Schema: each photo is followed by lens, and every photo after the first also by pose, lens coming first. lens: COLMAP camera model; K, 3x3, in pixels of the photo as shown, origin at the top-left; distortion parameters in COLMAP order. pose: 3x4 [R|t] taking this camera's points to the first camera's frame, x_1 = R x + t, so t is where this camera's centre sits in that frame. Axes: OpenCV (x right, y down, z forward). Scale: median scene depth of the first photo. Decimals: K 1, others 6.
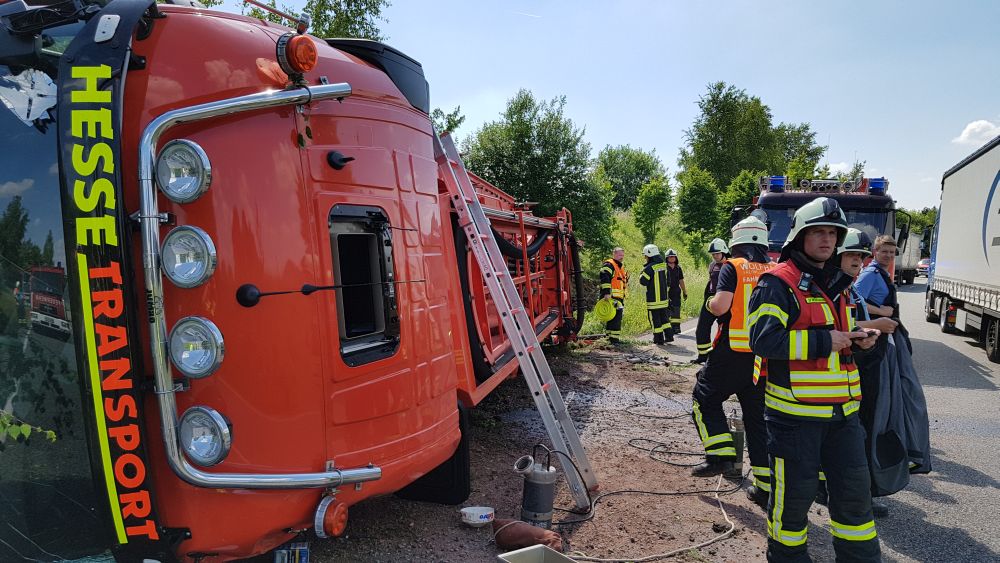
lens RADIAL K [[787.6, 0, 500.0], [0, 787.6, 281.5], [0, 0, 1]] dist [0.027510, -0.001604]
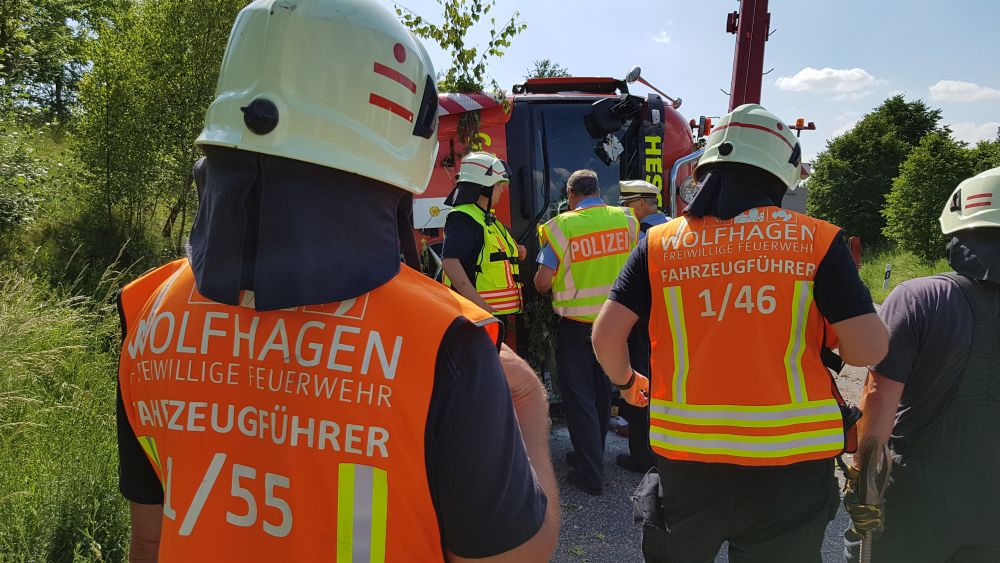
lens RADIAL K [[785.2, 0, 495.9], [0, 785.2, 308.4], [0, 0, 1]] dist [0.103559, -0.168664]
pose [[0.962490, 0.001485, 0.271313, -0.148824], [-0.024260, 0.996451, 0.080607, 0.001678], [-0.270230, -0.084166, 0.959110, -0.090317]]
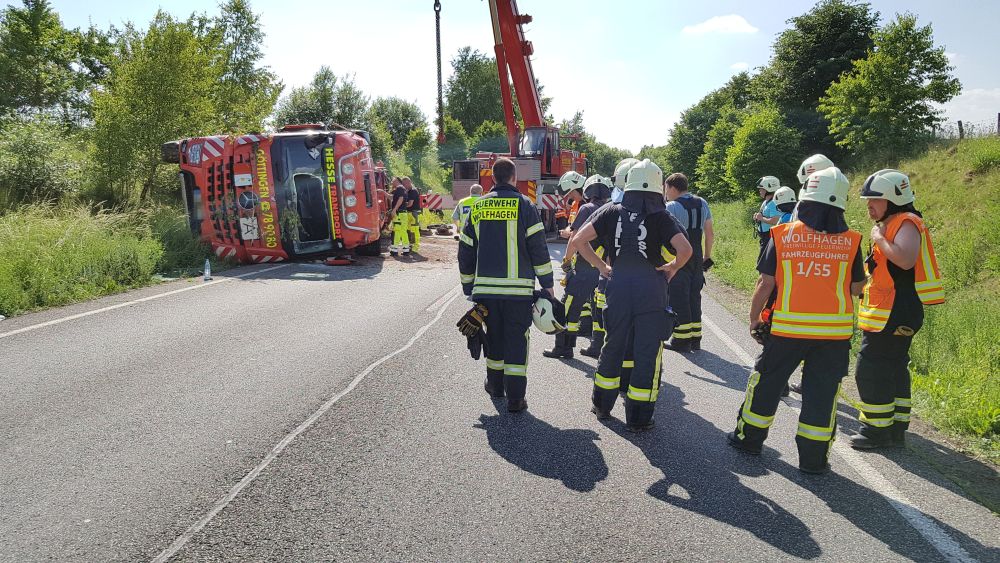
lens RADIAL K [[803.7, 0, 488.0], [0, 803.7, 282.8], [0, 0, 1]] dist [0.112379, -0.159947]
pose [[0.959915, -0.034185, 0.278197, -0.106091], [0.010774, 0.996302, 0.085248, 0.018331], [-0.280082, -0.078833, 0.956734, -0.473179]]
